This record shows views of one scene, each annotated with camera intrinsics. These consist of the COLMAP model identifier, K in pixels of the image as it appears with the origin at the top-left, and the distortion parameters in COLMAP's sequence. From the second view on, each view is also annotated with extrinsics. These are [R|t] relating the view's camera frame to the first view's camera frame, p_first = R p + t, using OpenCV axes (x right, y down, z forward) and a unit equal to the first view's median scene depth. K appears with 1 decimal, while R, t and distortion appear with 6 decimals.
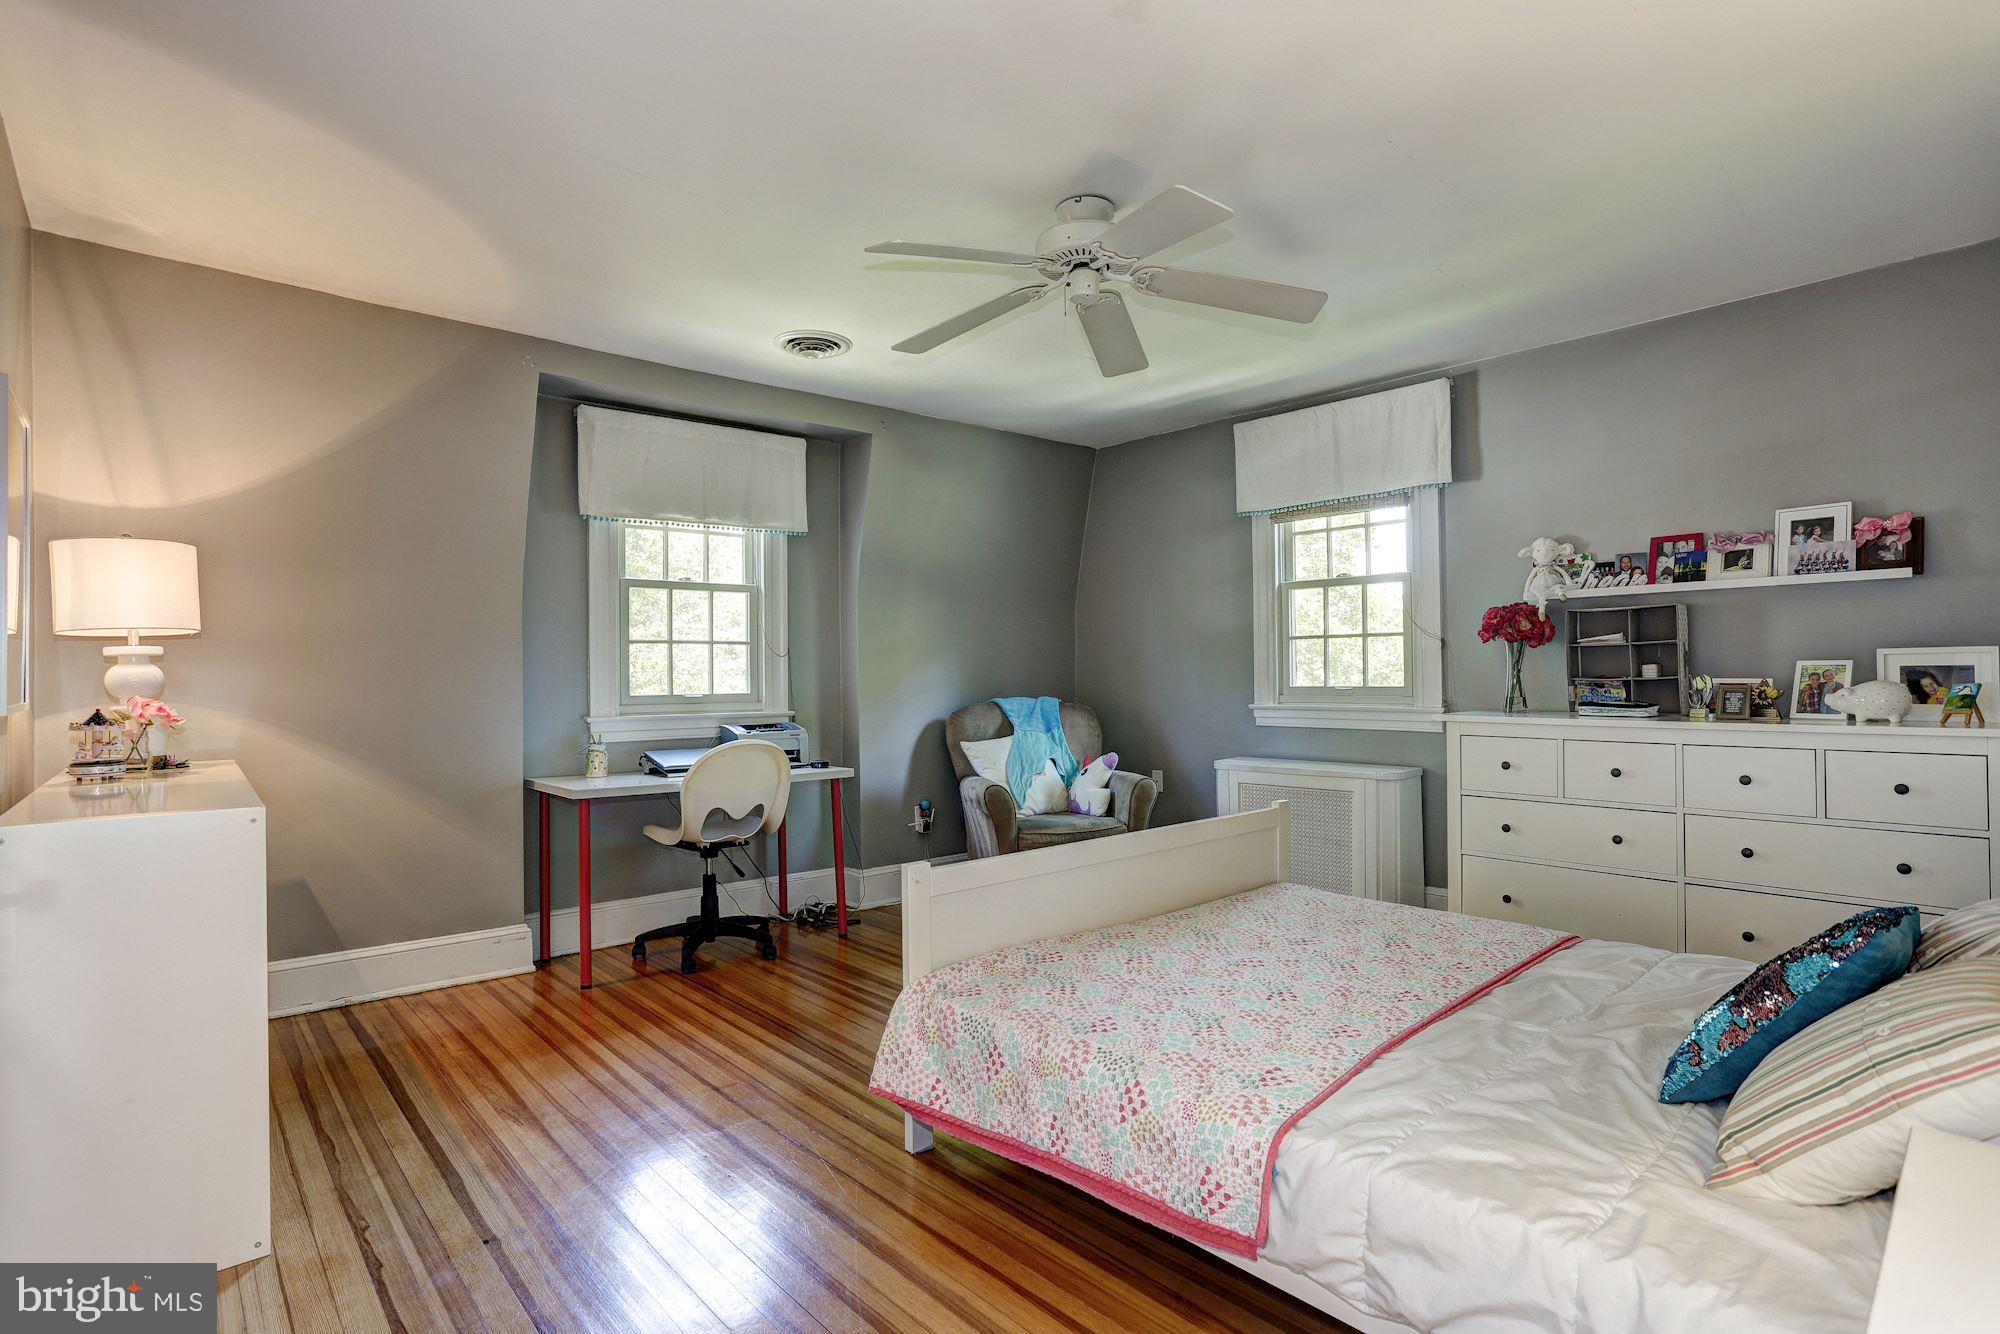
lens RADIAL K [[969.7, 0, 990.7], [0, 969.7, 663.4], [0, 0, 1]] dist [-0.072411, 0.036482]
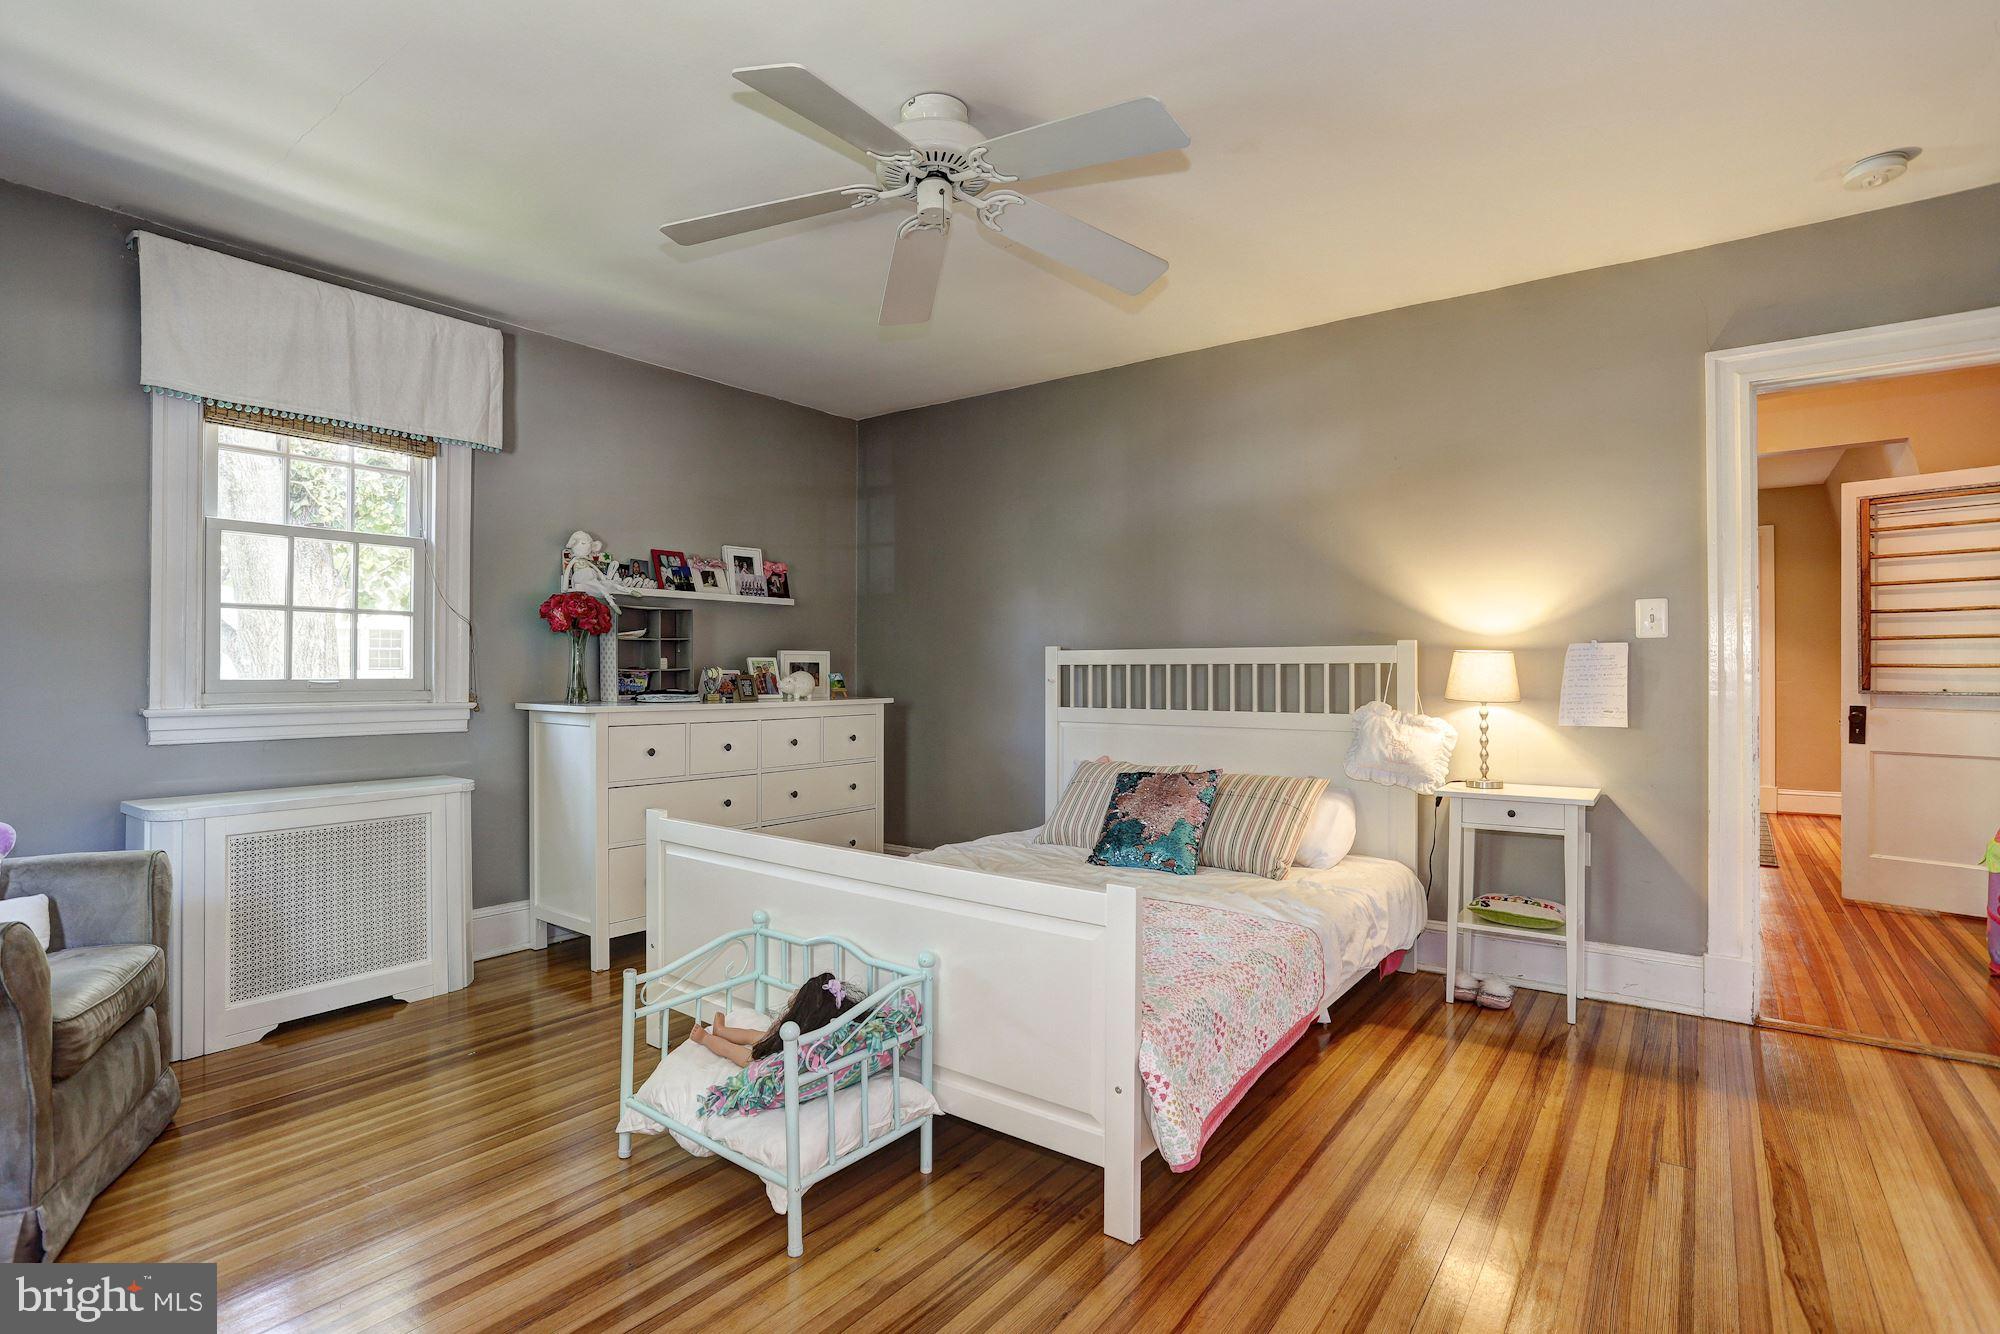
lens RADIAL K [[957.4, 0, 1000.0], [0, 957.4, 667.0], [0, 0, 1]] dist [-0.059965, 0.035317]
pose [[-0.182166, 0.013479, 0.983175, -0.535954], [-0.009599, 0.999834, -0.015486, 0.026773], [-0.983221, -0.012258, -0.182006, 0.799180]]
